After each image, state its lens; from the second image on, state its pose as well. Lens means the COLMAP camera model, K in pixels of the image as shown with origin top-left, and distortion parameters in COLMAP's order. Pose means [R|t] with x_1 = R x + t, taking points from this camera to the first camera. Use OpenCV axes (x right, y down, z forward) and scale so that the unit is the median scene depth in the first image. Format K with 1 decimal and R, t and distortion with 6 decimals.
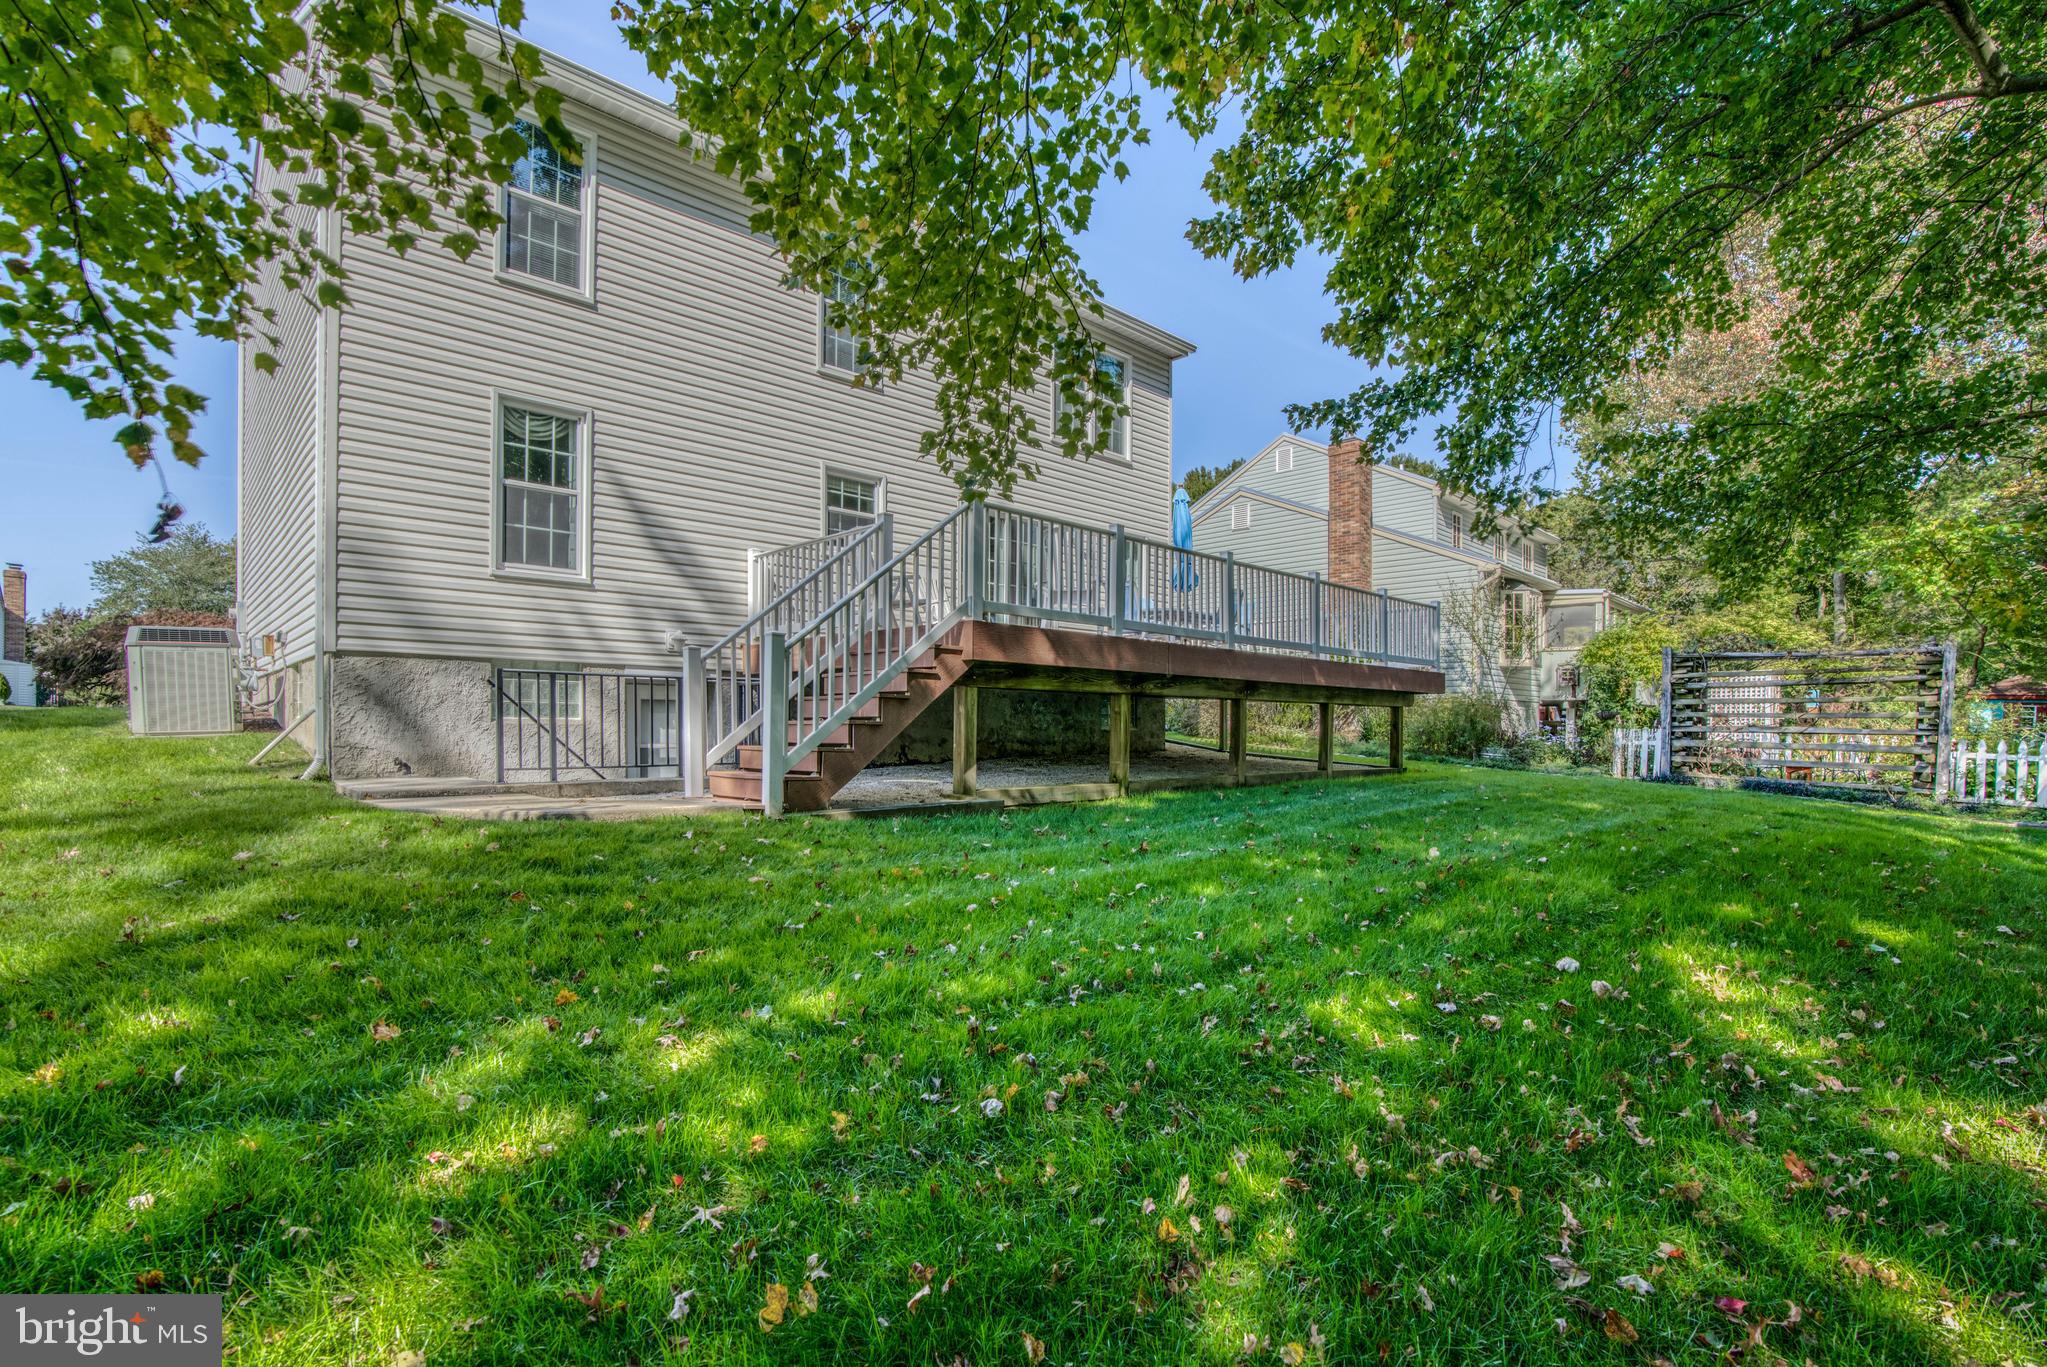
lens RADIAL K [[948.2, 0, 1050.1], [0, 948.2, 737.7], [0, 0, 1]] dist [-0.027002, 0.000763]
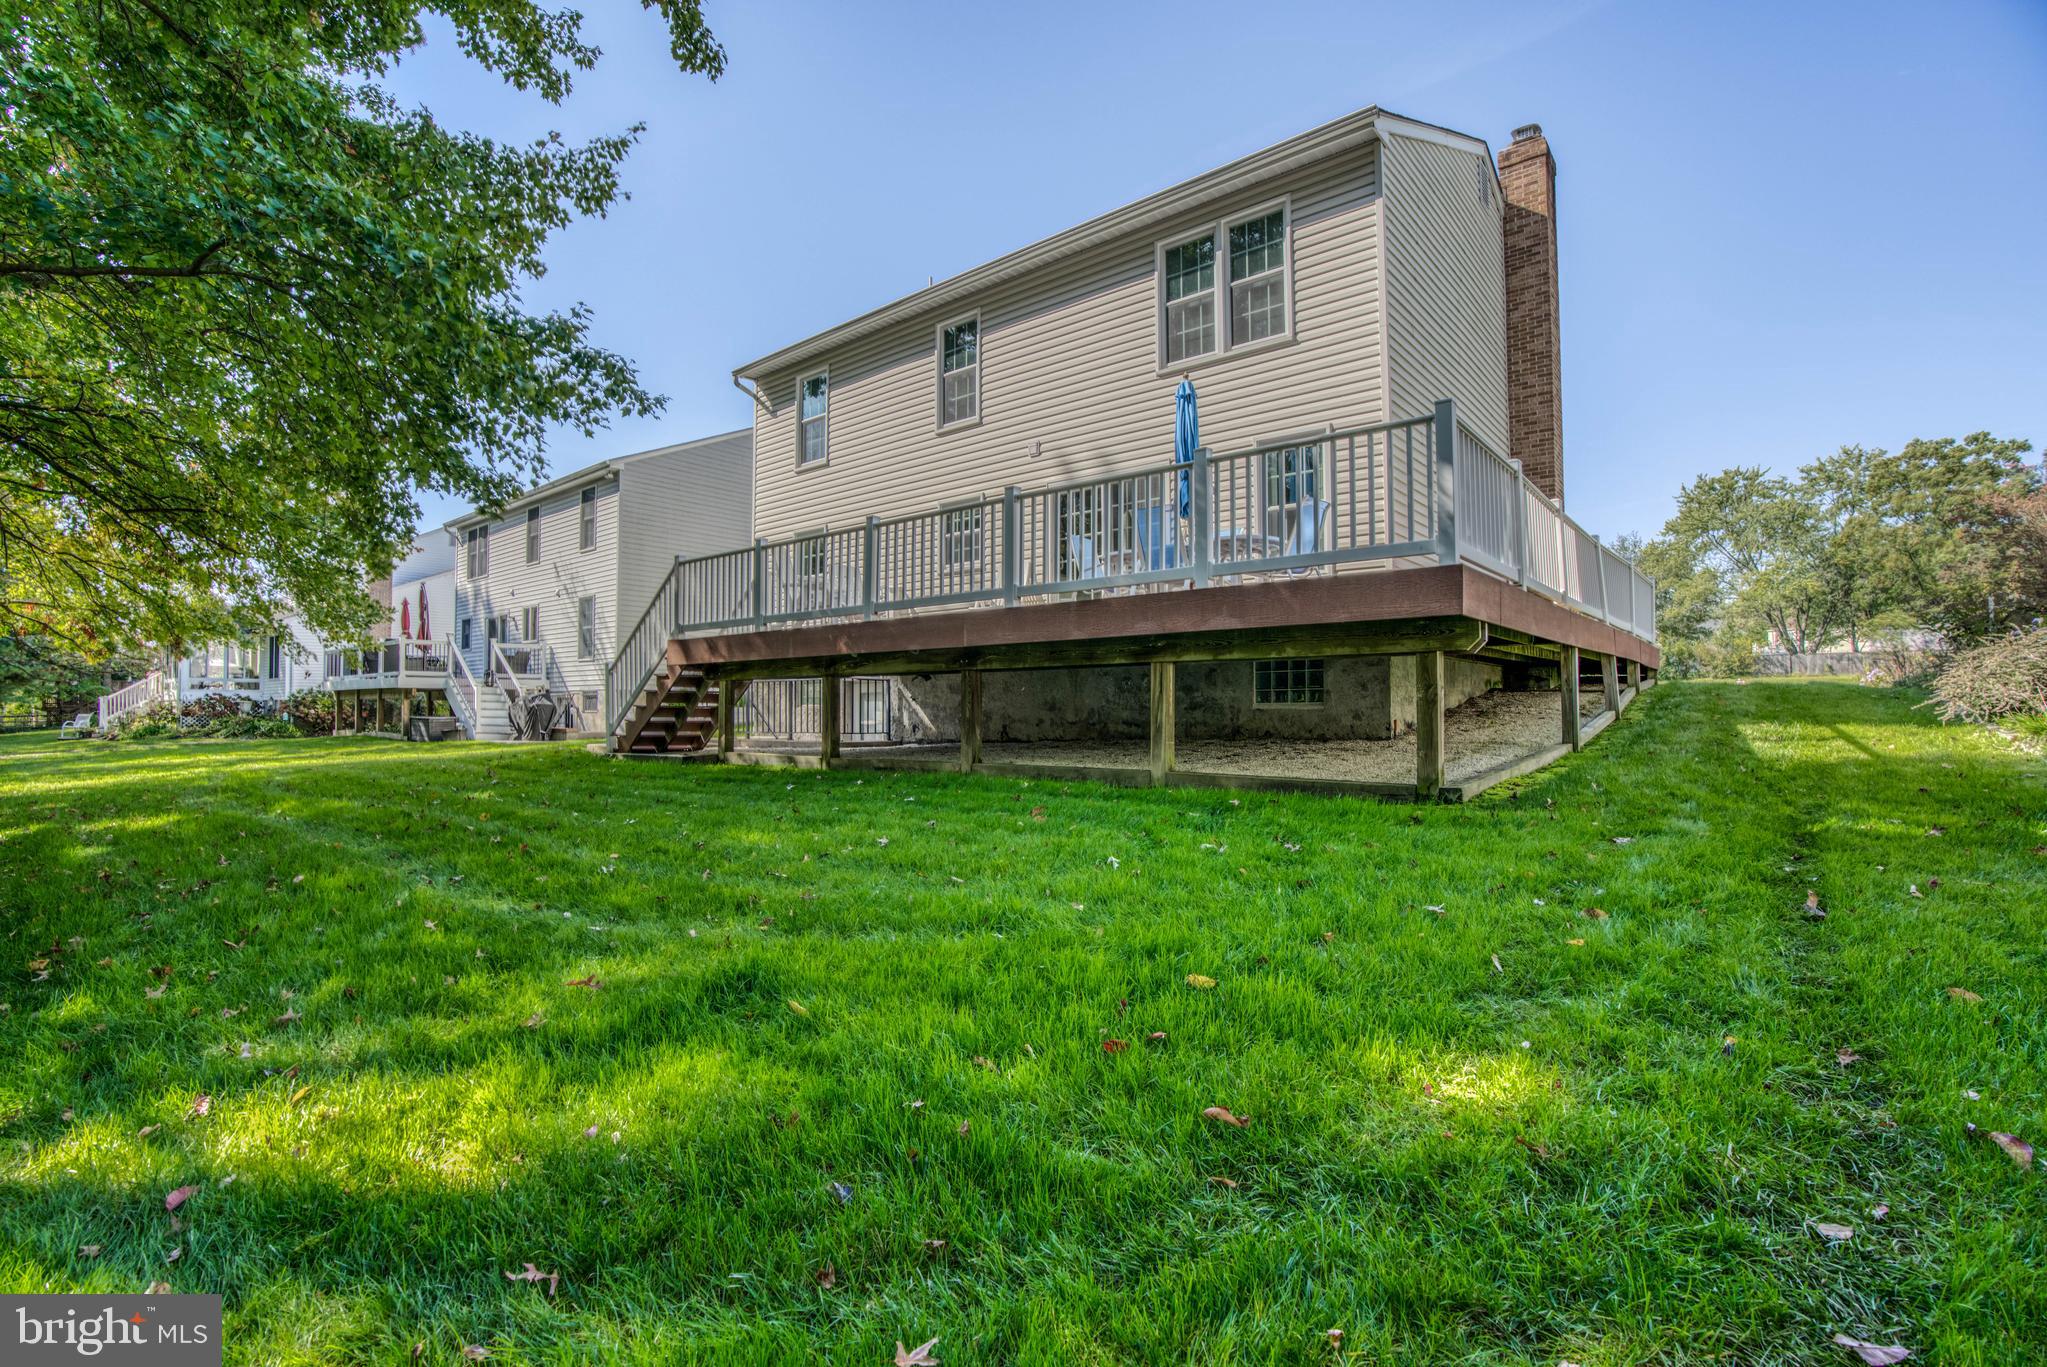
lens RADIAL K [[948.2, 0, 1029.2], [0, 948.2, 681.9], [0, 0, 1]] dist [-0.027002, 0.000763]
pose [[0.116649, -0.043114, -0.992237, 1.119813], [-0.002313, 0.999043, -0.043681, 0.006762], [0.993171, 0.007390, 0.116437, 1.040965]]
